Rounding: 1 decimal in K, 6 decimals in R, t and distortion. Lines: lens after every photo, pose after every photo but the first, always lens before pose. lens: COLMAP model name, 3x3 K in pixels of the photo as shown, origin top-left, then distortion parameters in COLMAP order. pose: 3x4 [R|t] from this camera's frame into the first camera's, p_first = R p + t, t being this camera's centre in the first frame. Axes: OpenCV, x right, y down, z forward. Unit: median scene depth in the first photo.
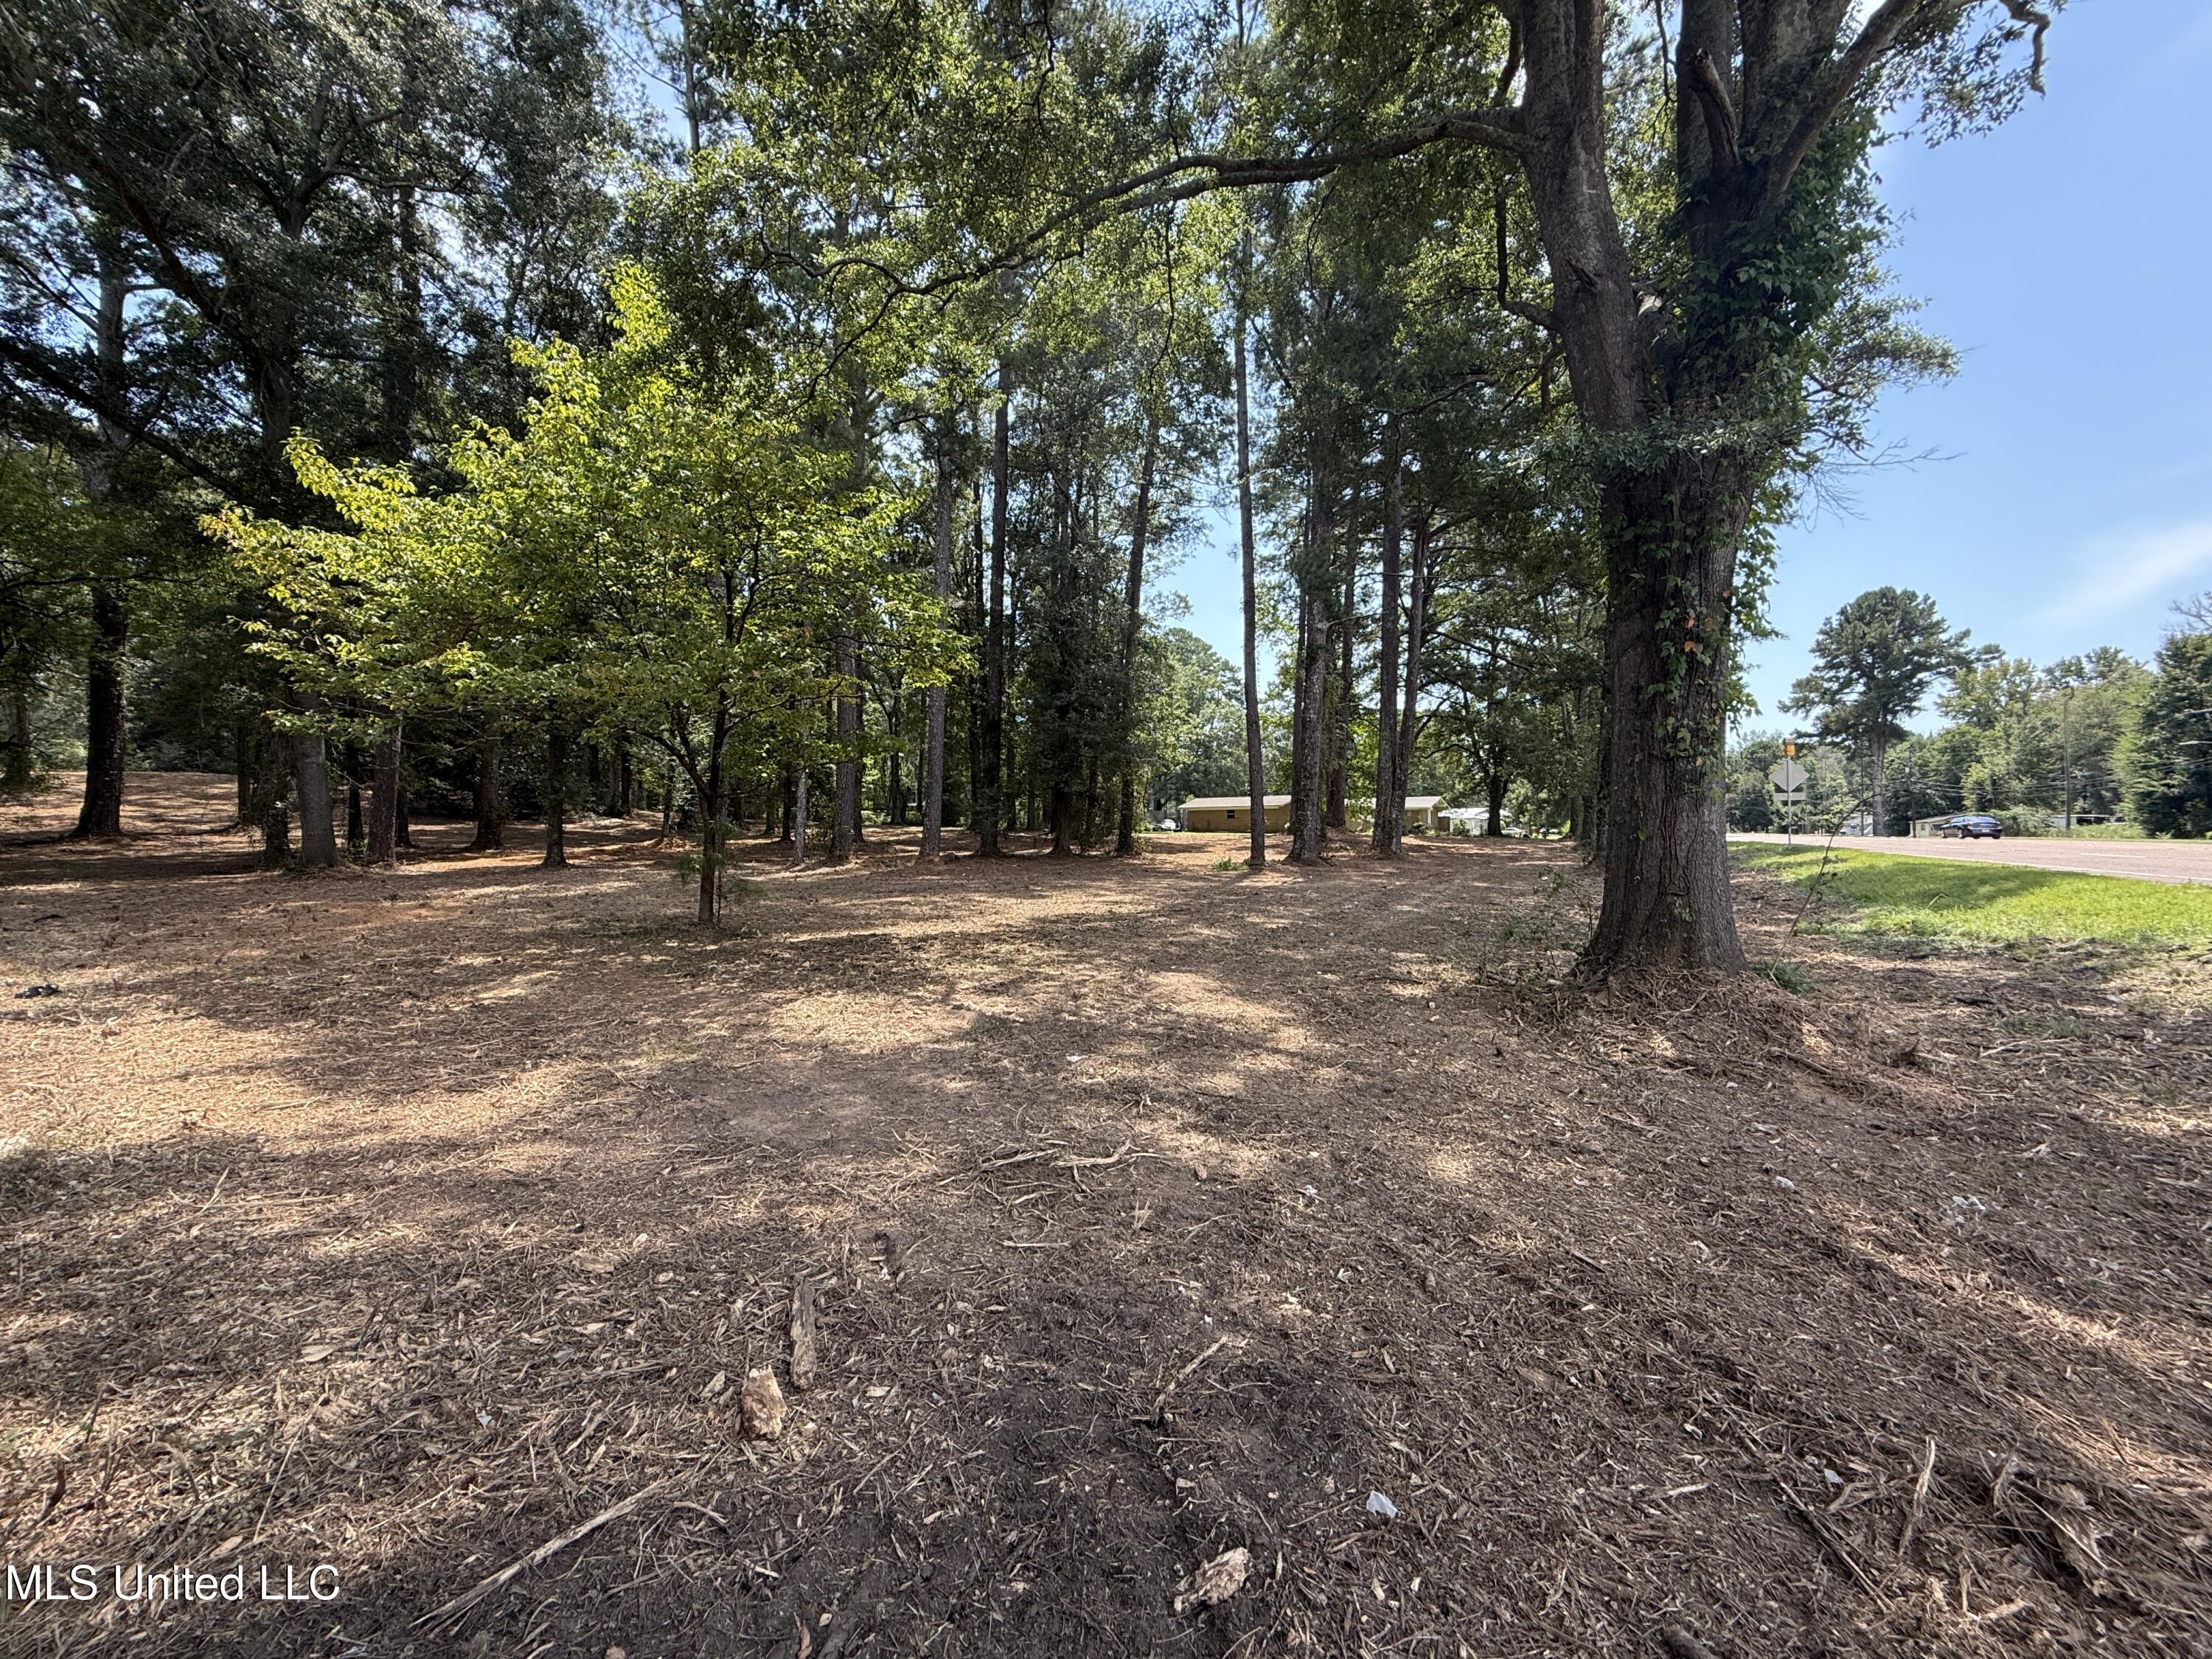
lens RADIAL K [[873.7, 0, 1099.9], [0, 873.7, 829.7], [0, 0, 1]] dist [-0.000007, -0.000247]
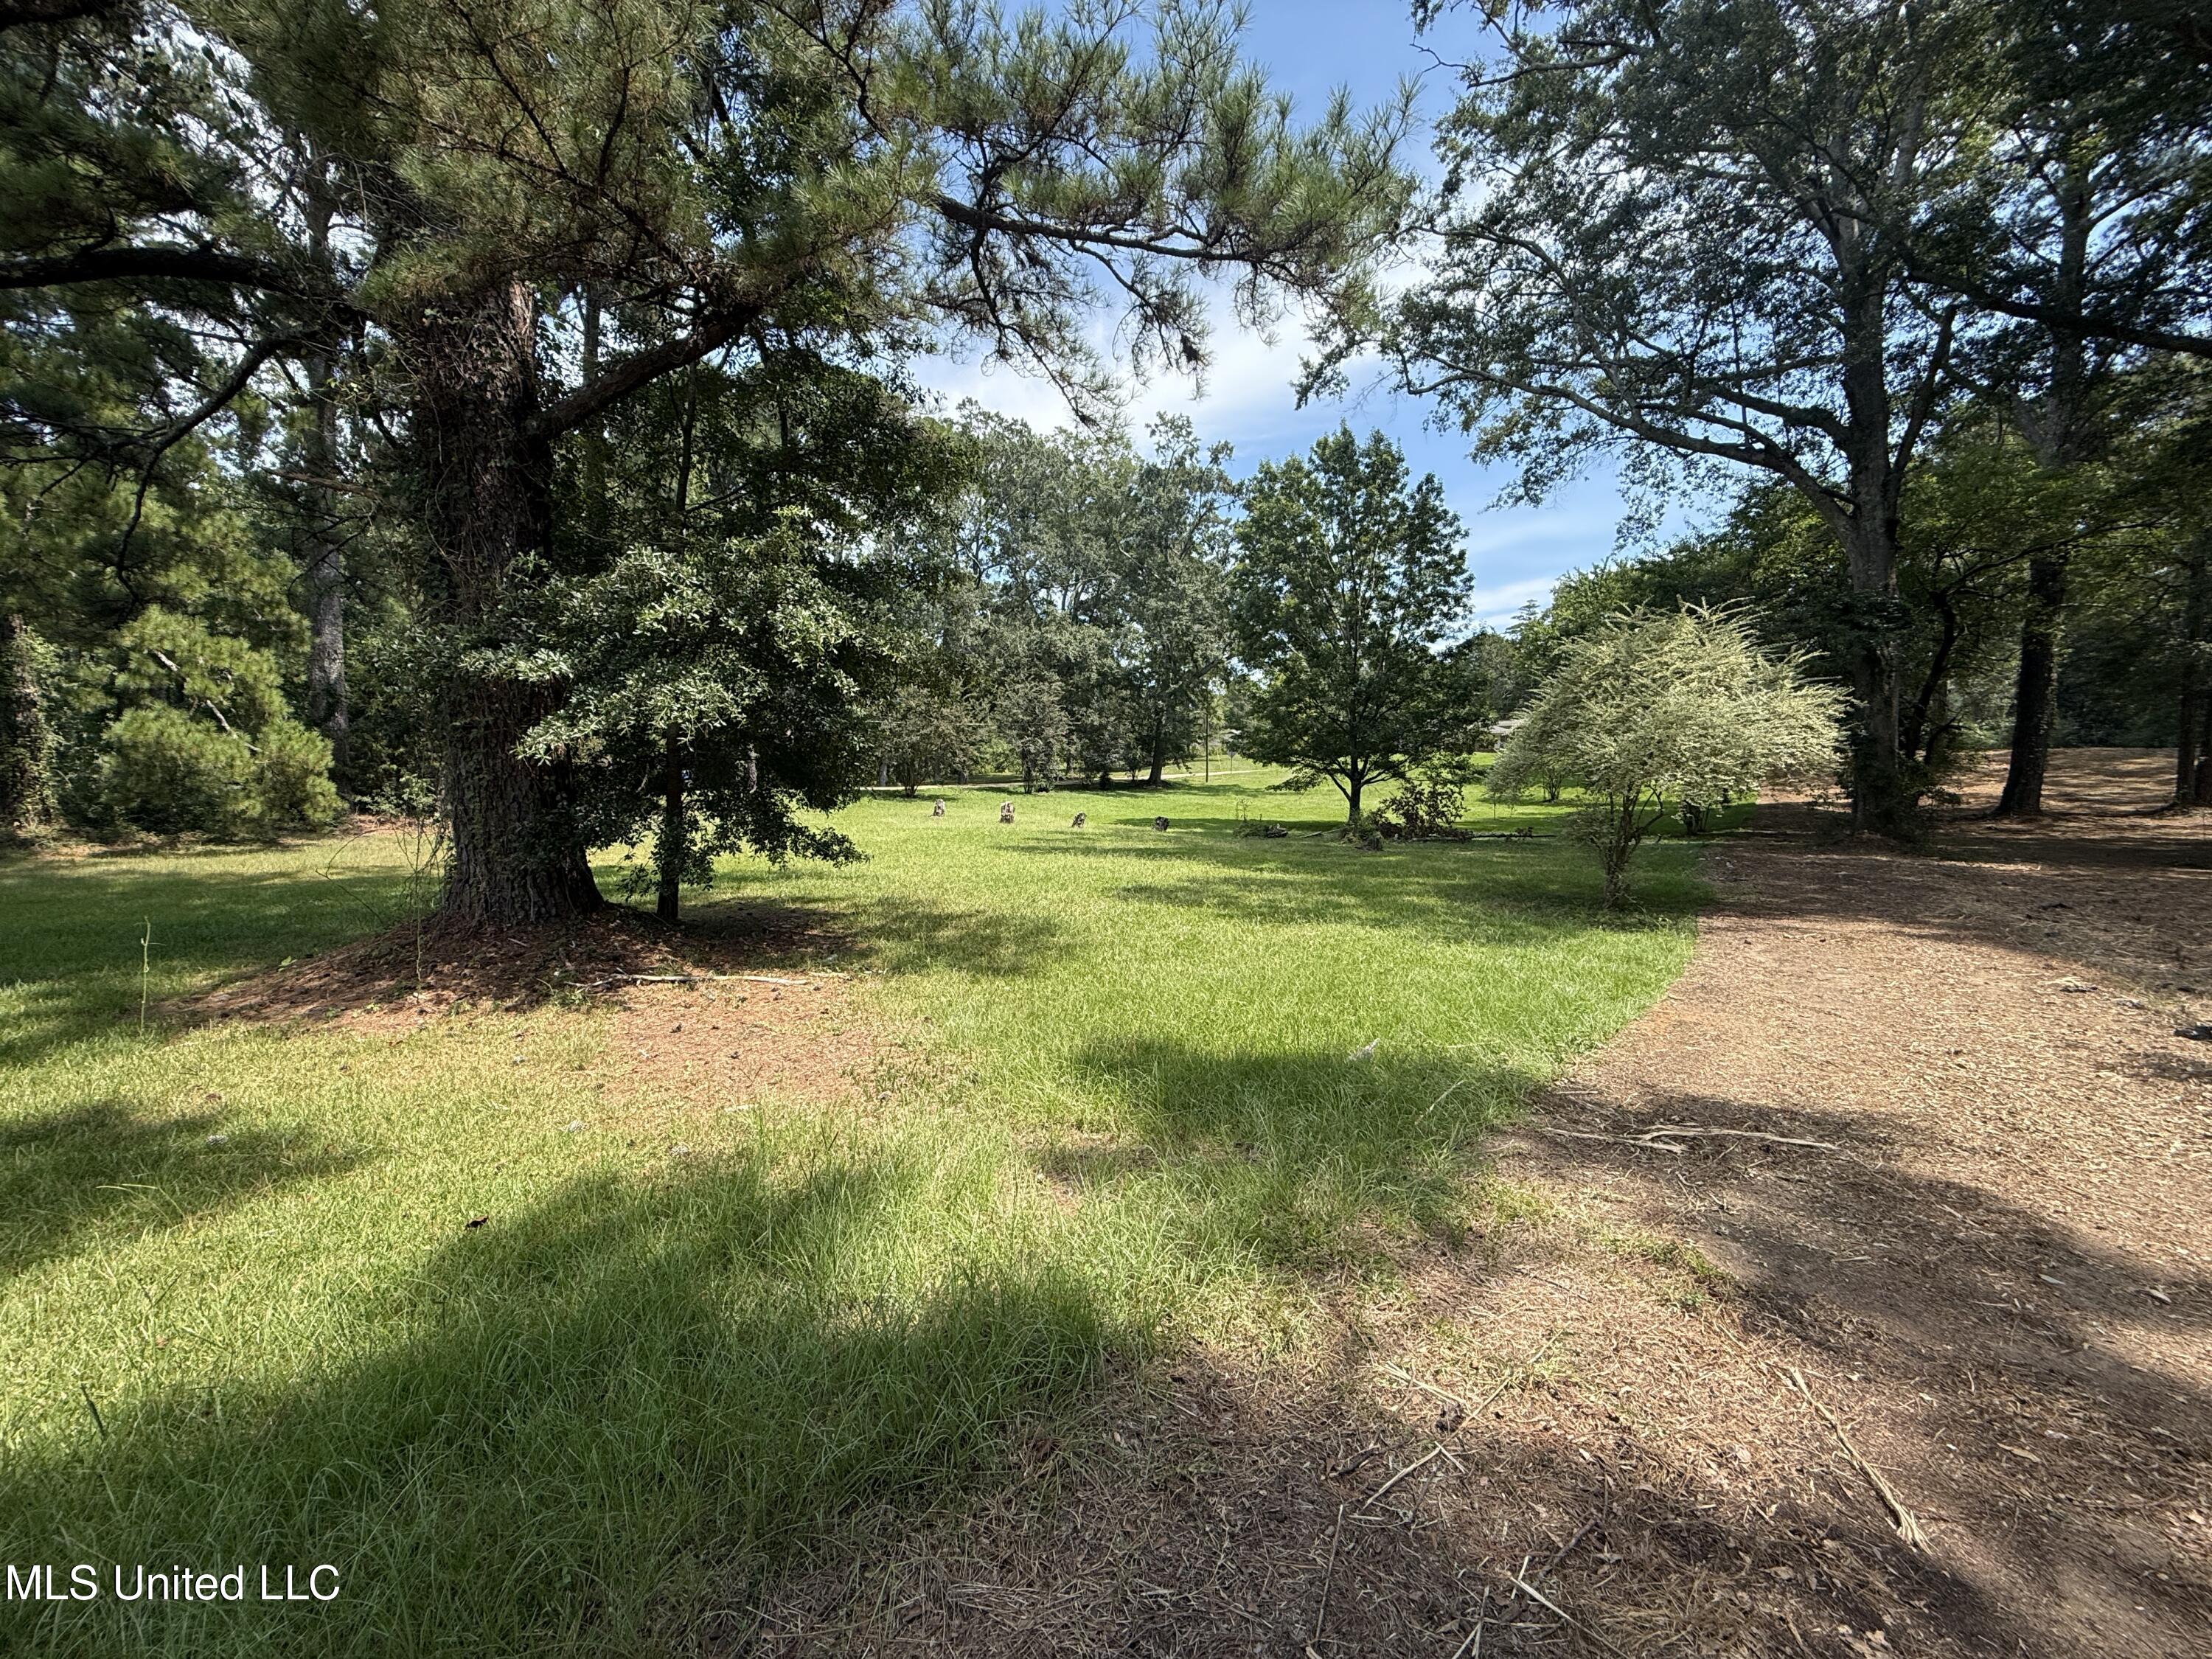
lens RADIAL K [[873.7, 0, 1099.2], [0, 873.7, 828.6], [0, 0, 1]] dist [-0.000007, -0.000247]
pose [[-0.061263, 0.046641, -0.997031, -0.257949], [-0.023594, 0.998561, 0.048162, -0.000556], [0.997843, 0.026475, -0.060074, 0.062785]]
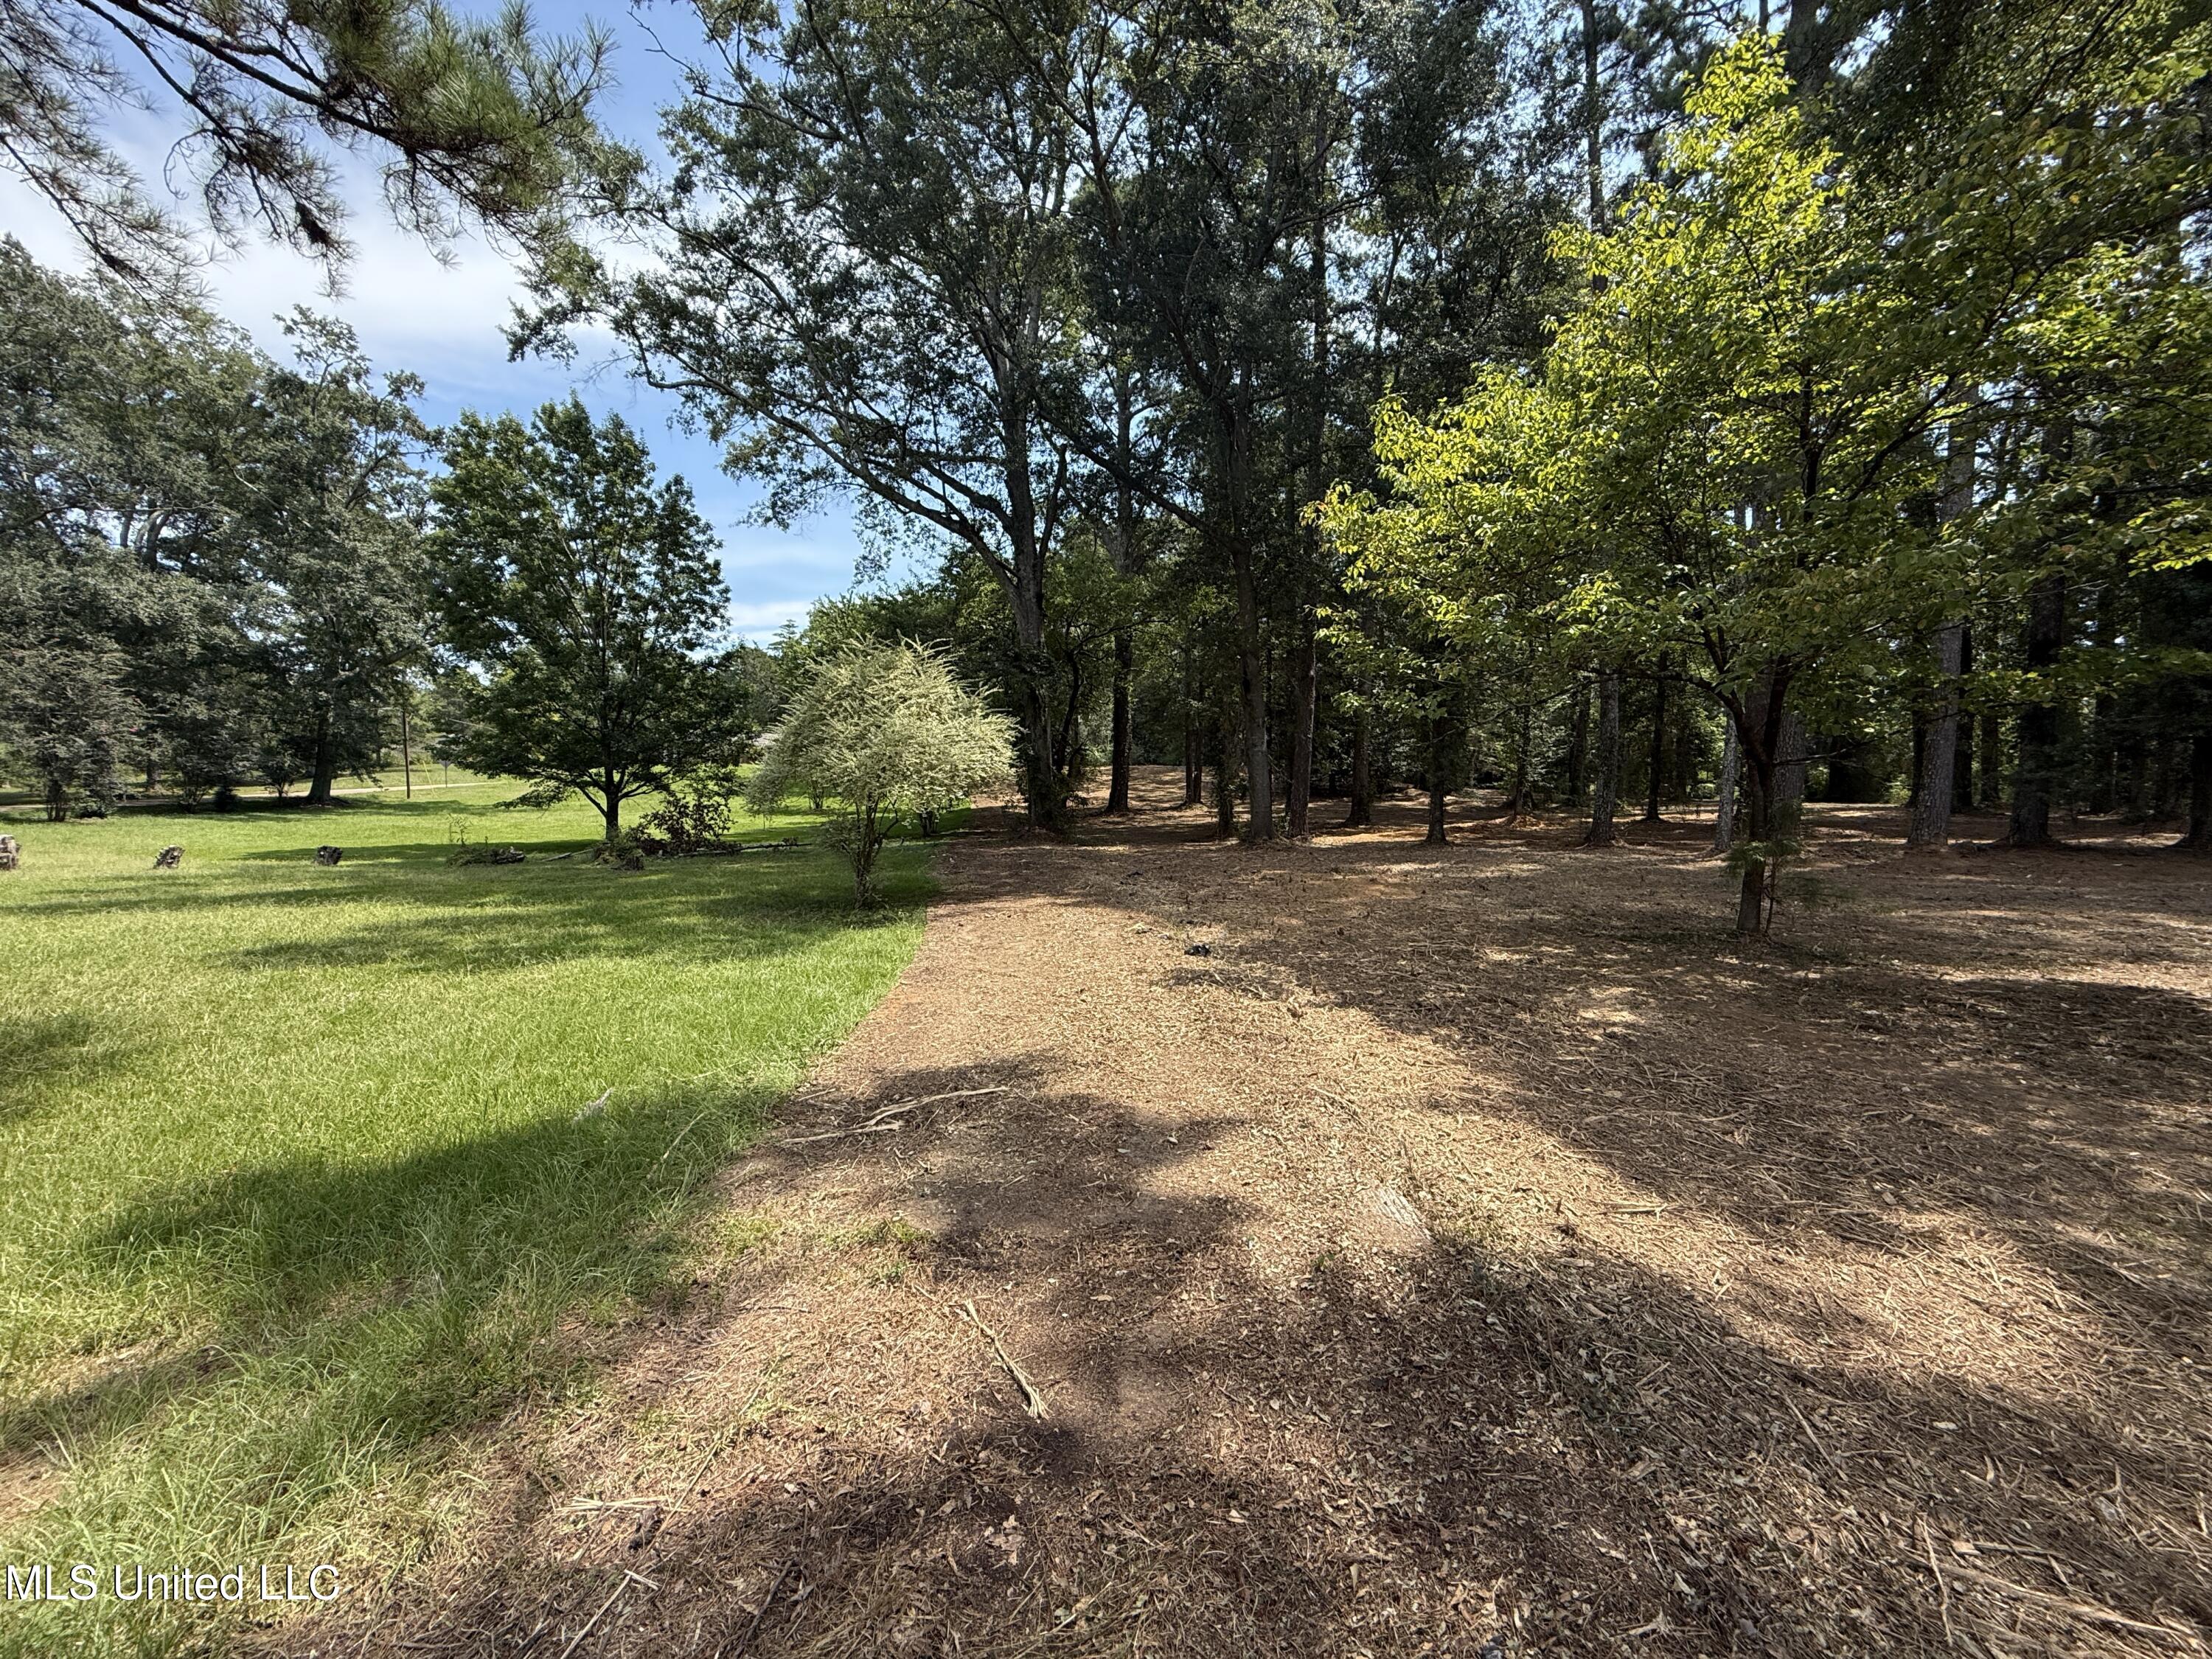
lens RADIAL K [[873.7, 0, 1099.5], [0, 873.7, 828.5], [0, 0, 1]] dist [-0.000007, -0.000247]
pose [[0.664030, 0.018807, -0.747469, -0.265177], [0.000398, 0.999675, 0.025506, -0.002777], [0.747706, -0.017234, 0.663807, 0.083663]]
